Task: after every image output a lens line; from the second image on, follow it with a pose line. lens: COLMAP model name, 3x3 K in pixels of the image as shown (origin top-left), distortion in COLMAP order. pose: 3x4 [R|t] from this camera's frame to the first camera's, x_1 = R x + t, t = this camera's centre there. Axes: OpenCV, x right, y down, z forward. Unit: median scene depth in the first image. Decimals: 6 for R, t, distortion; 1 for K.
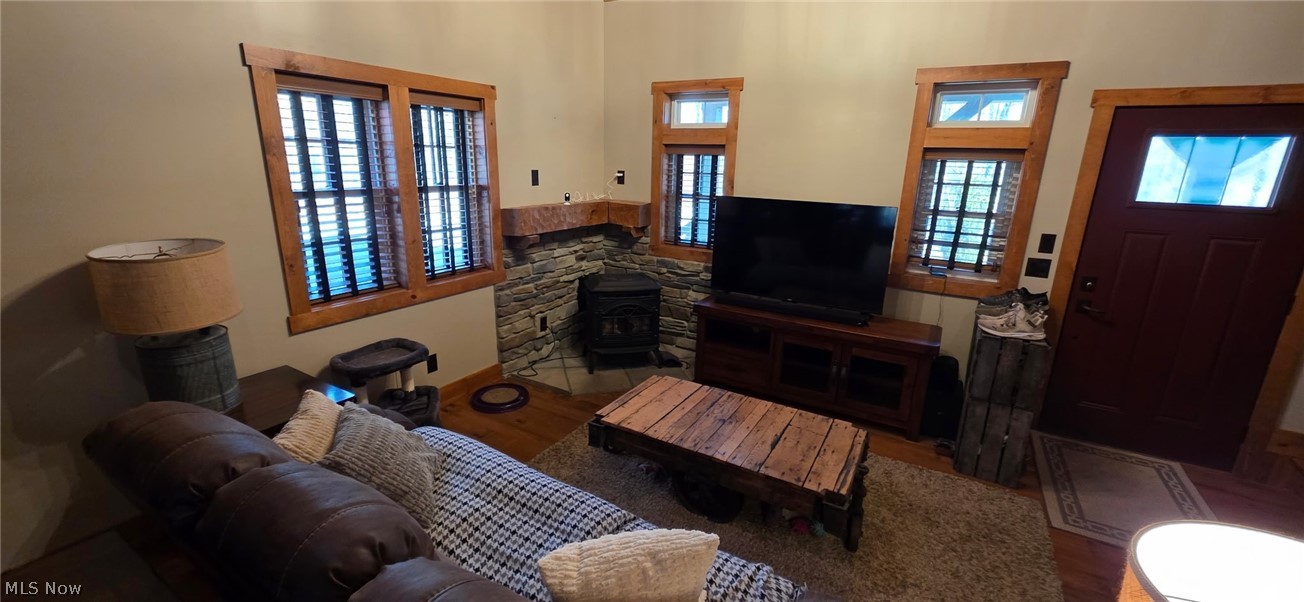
lens RADIAL K [[517.2, 0, 652.0], [0, 517.2, 301.0], [0, 0, 1]] dist [0.001442, 0.000225]
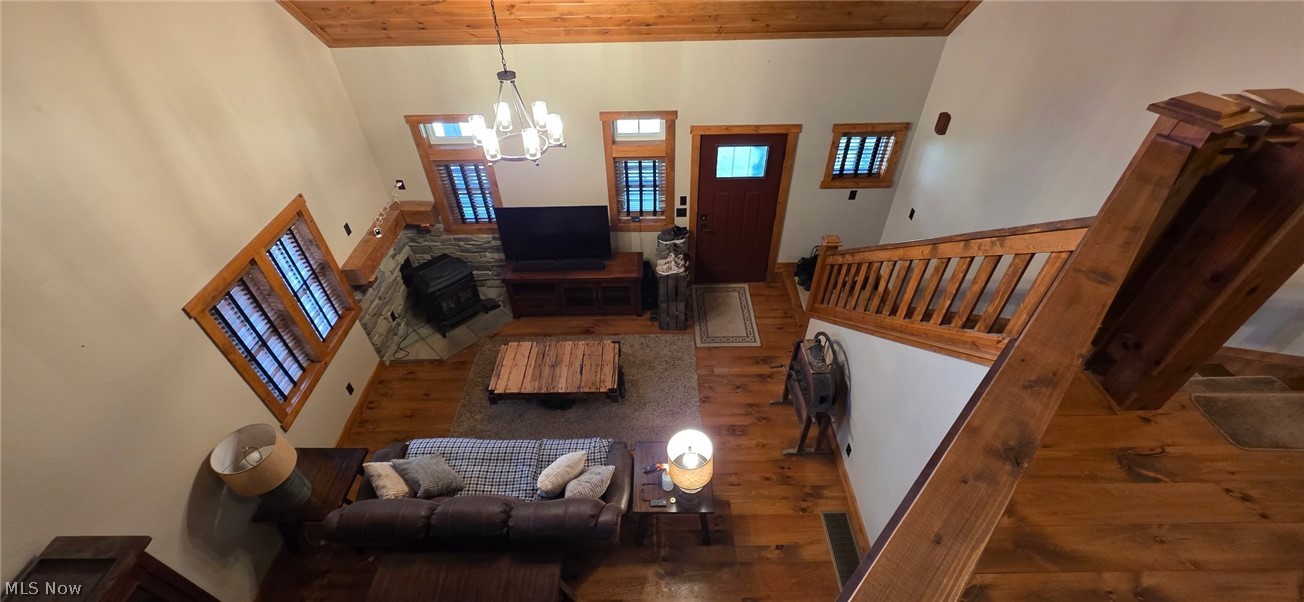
lens RADIAL K [[517.2, 0, 652.0], [0, 517.2, 301.0], [0, 0, 1]] dist [0.001442, 0.000225]
pose [[0.860453, -0.365999, 0.354492, -0.119164], [0.172564, 0.863935, 0.473115, -0.688382], [-0.479418, -0.345921, 0.806534, -0.556898]]
